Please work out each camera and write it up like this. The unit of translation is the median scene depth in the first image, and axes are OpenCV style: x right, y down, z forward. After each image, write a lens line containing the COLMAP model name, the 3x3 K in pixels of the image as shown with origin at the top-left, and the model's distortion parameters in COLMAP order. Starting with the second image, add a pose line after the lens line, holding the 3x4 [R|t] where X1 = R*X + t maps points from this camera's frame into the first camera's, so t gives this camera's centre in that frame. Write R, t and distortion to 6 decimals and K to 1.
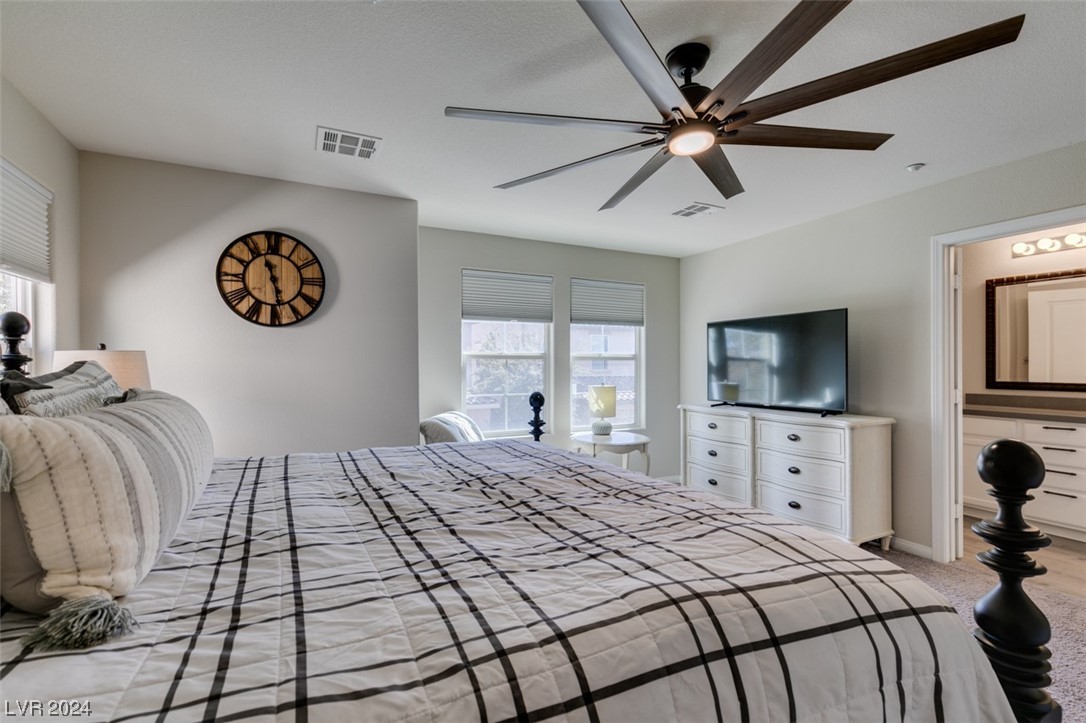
lens RADIAL K [[486.0, 0, 541.1], [0, 486.0, 366.6], [0, 0, 1]] dist [0.007824, -0.001714]
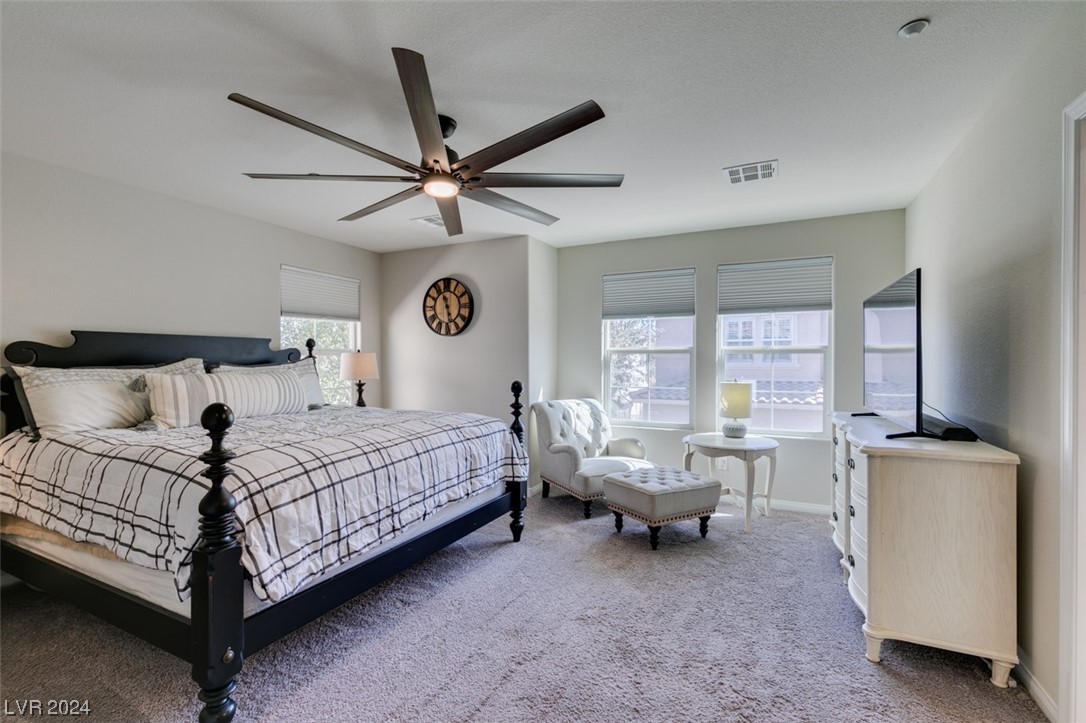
lens RADIAL K [[486.0, 0, 540.8], [0, 486.0, 365.7], [0, 0, 1]] dist [0.007824, -0.001714]
pose [[0.611572, 0.007164, -0.791156, 0.913976], [-0.001134, 0.999966, 0.008178, 0.002285], [0.791188, -0.004104, 0.611559, 0.255929]]
